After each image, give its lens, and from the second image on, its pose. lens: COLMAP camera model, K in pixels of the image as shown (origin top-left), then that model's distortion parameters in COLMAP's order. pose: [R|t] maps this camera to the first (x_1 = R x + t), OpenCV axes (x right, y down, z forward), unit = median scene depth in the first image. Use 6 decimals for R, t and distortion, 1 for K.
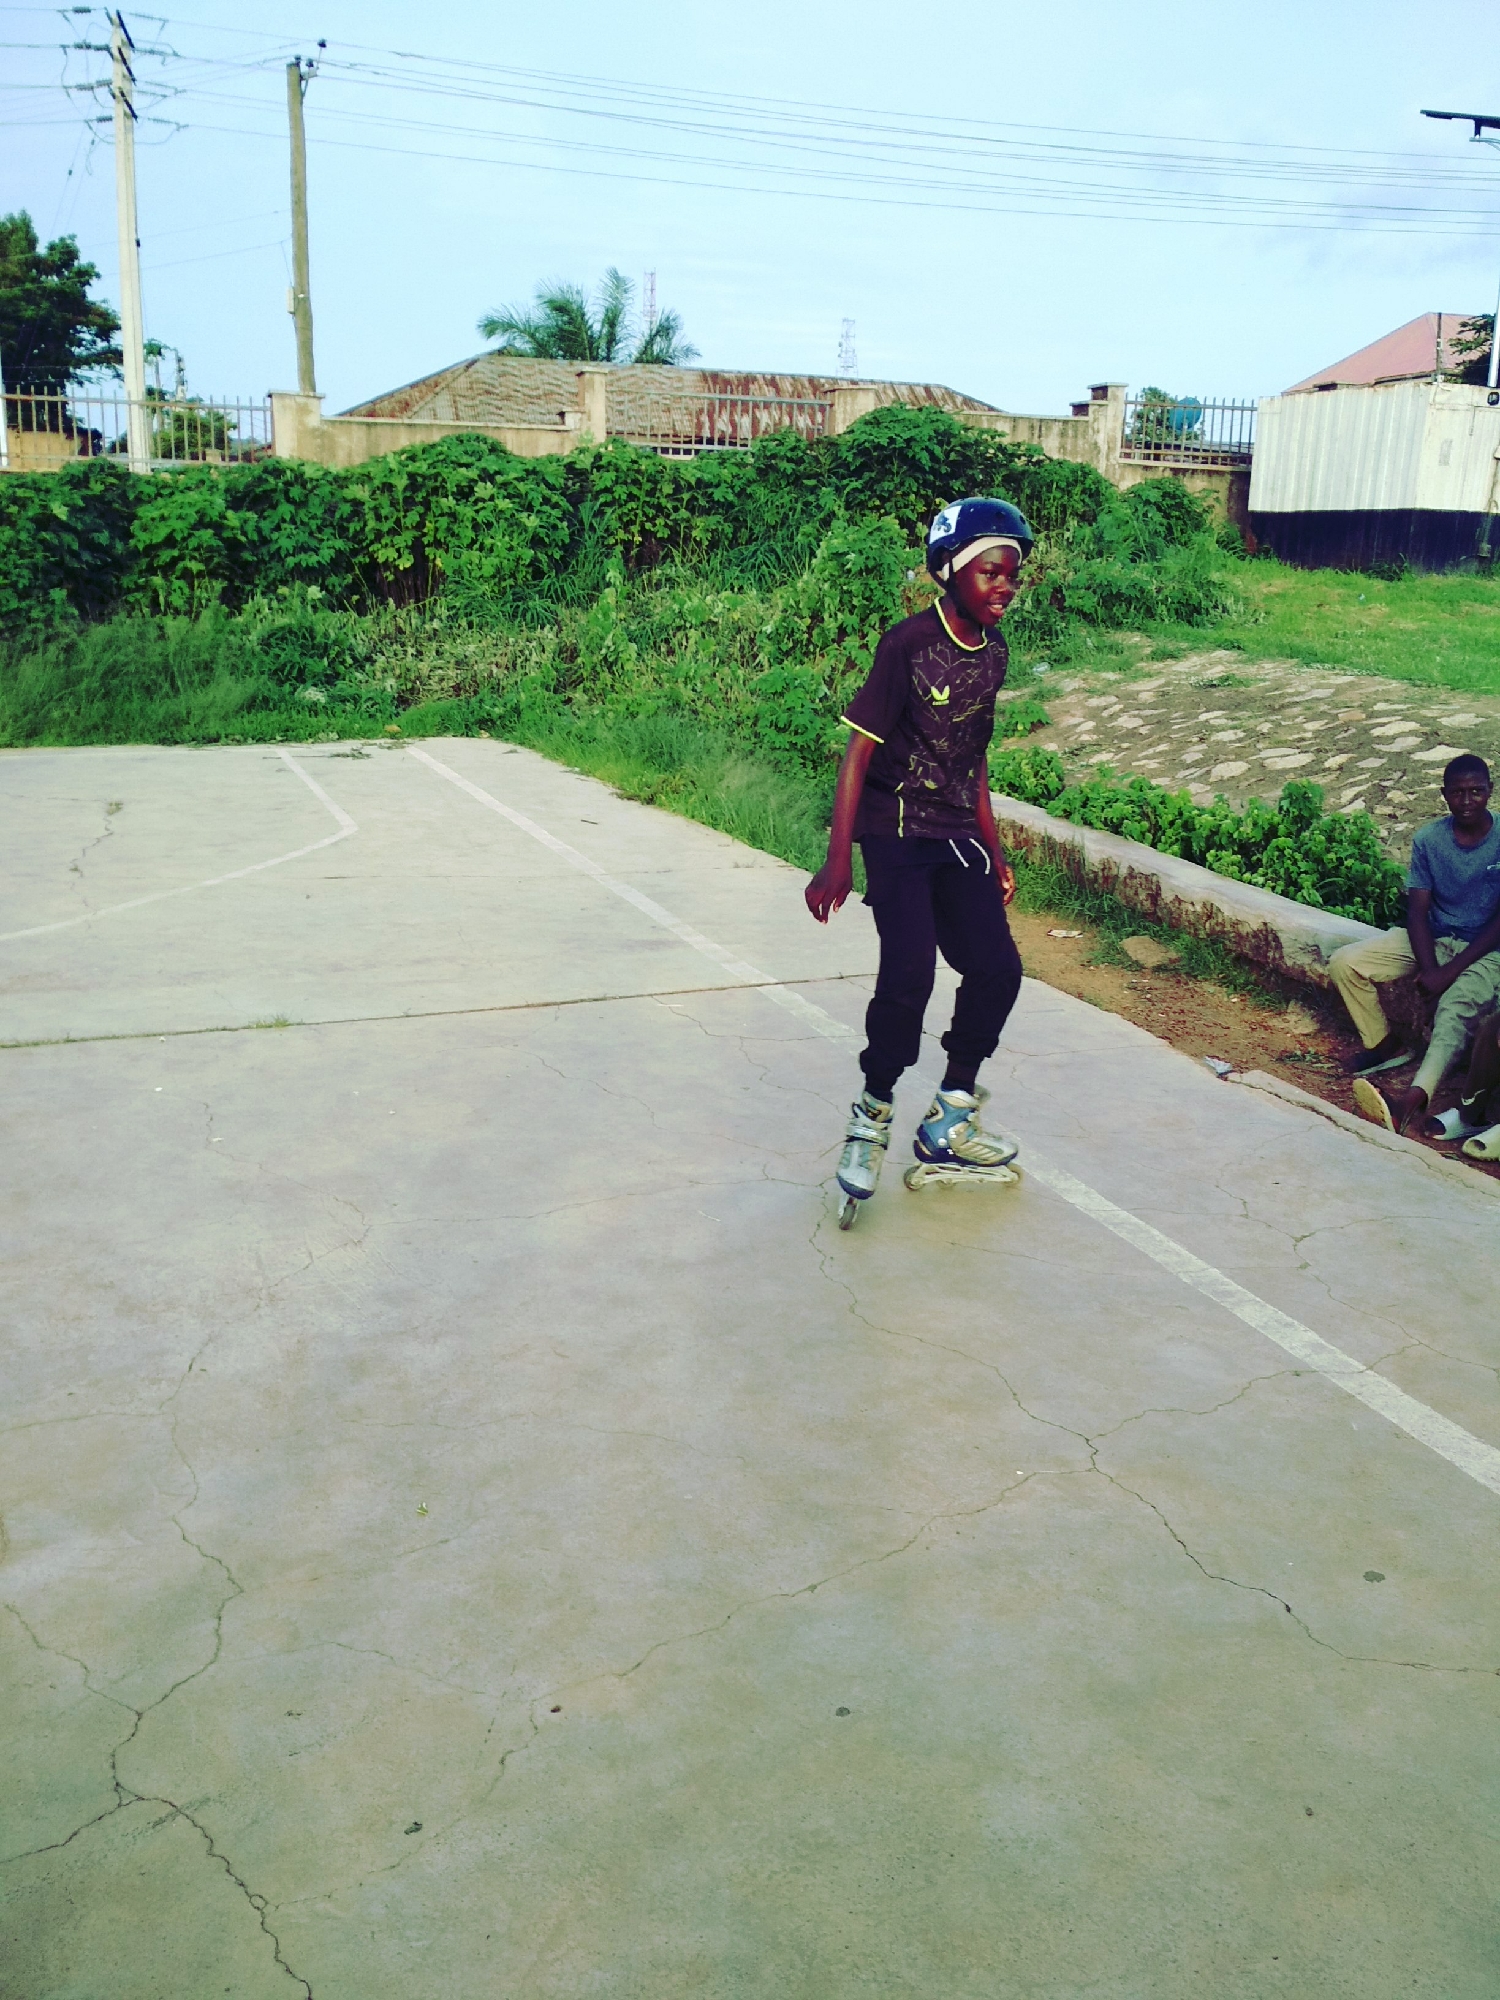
lens RADIAL K [[1807.0, 0, 750.0], [0, 1807.0, 1000.0], [0, 0, 1]] dist [0.086391, -0.189749]
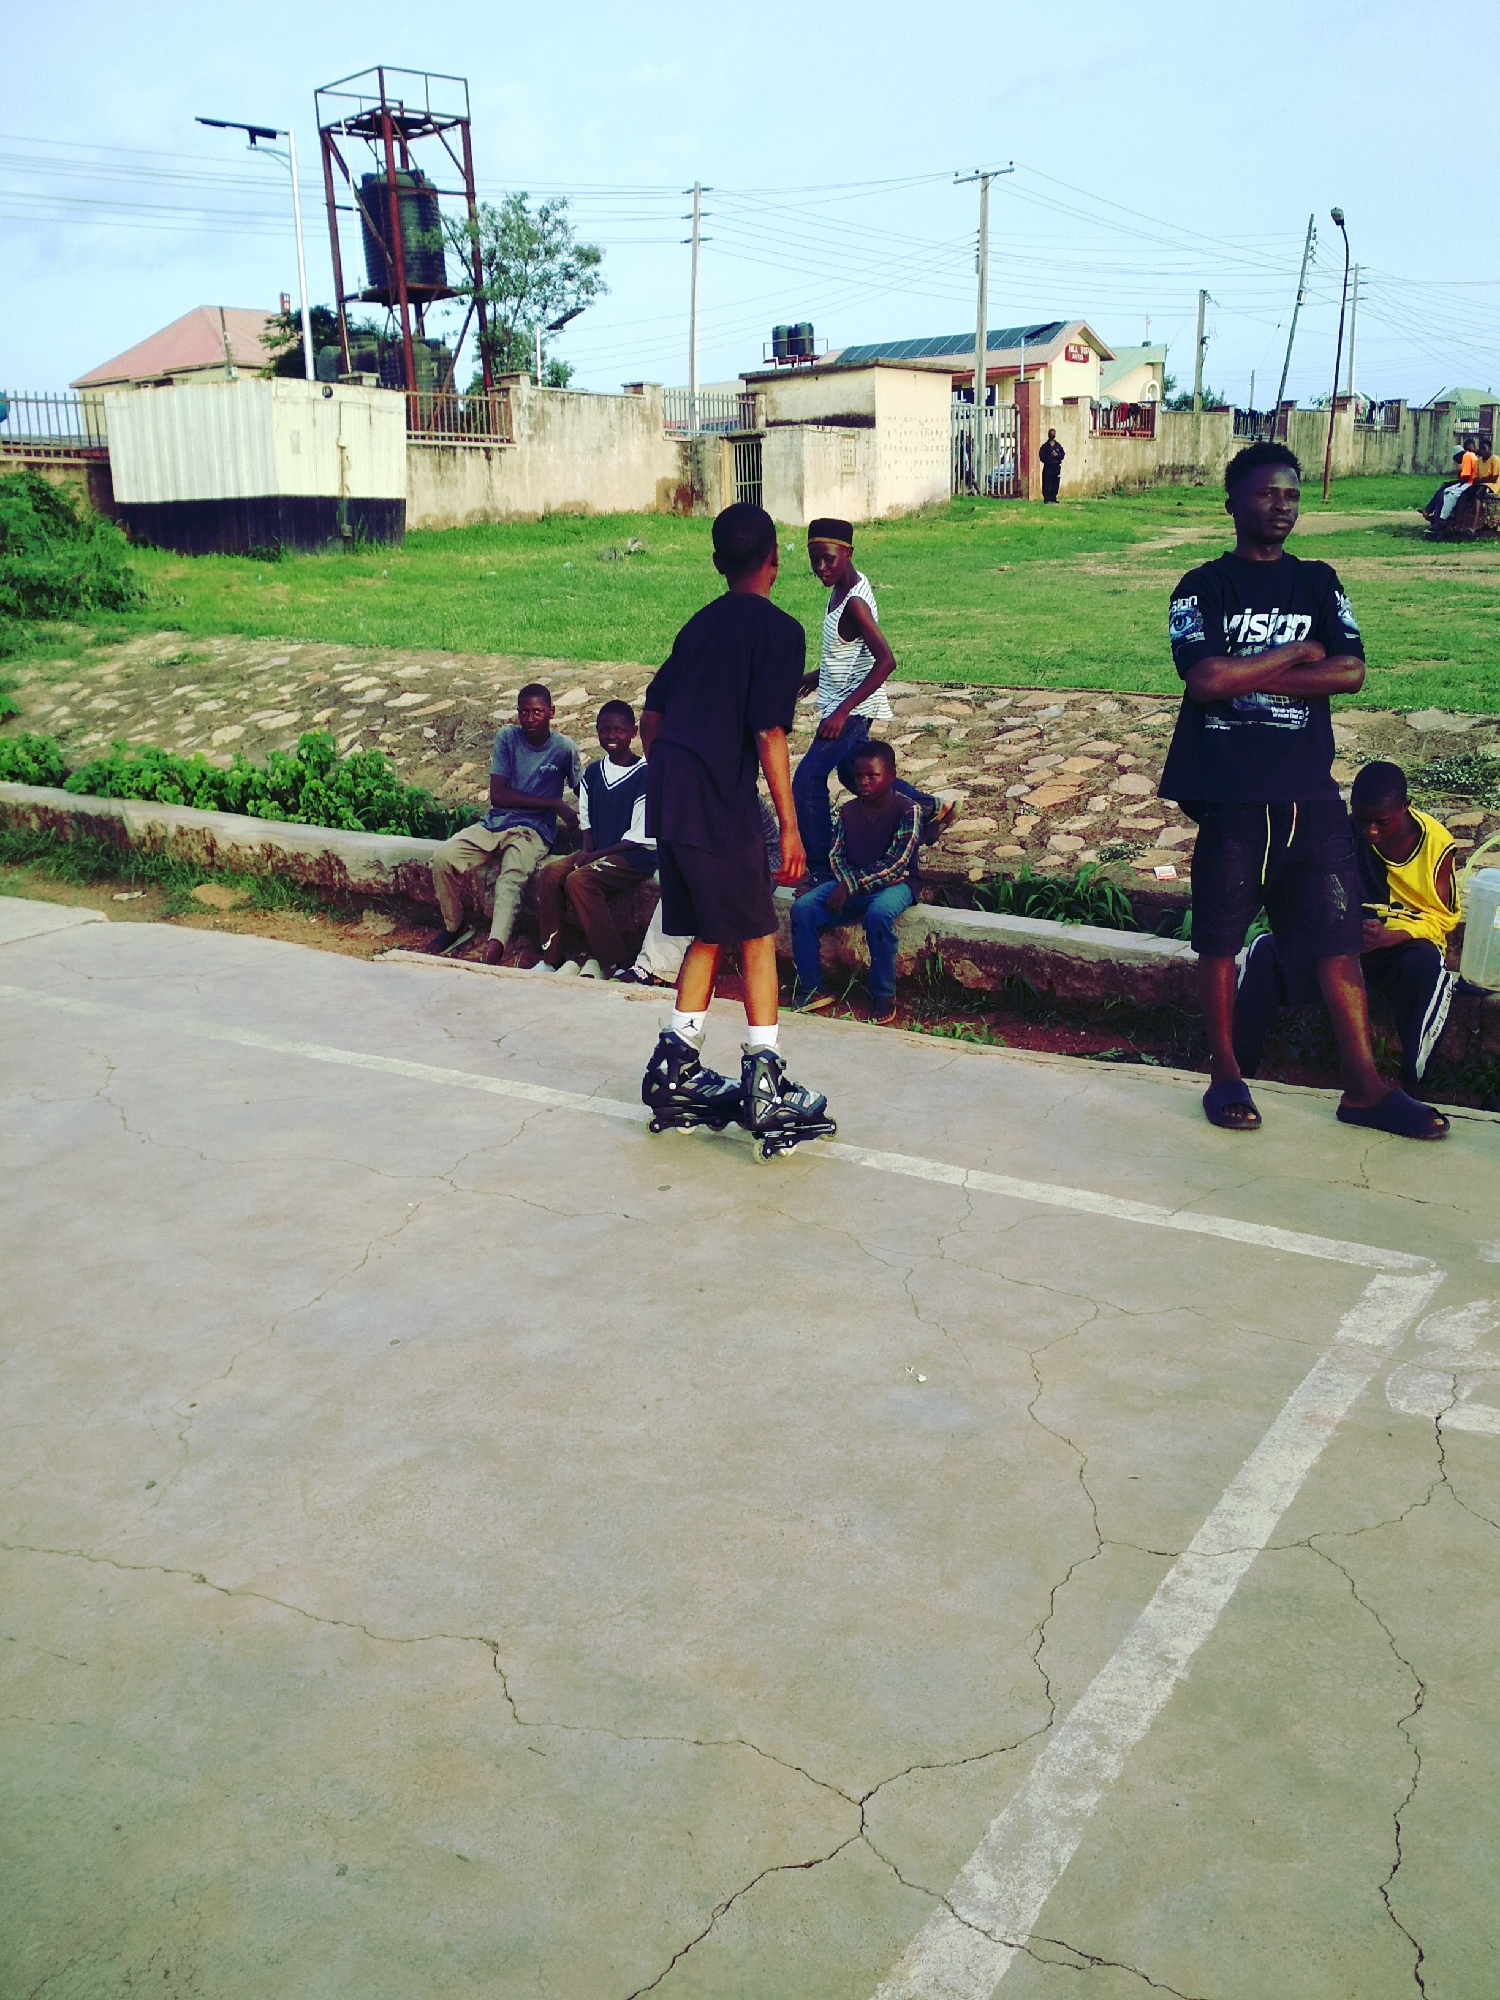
lens RADIAL K [[1815.2, 0, 750.0], [0, 1815.2, 1000.0], [0, 0, 1]] dist [0.101464, -0.277860]
pose [[0.815258, -0.187065, 0.548053, -0.097507], [0.184924, 0.980936, 0.059735, 0.020162], [-0.548779, 0.052649, 0.834308, -0.076689]]
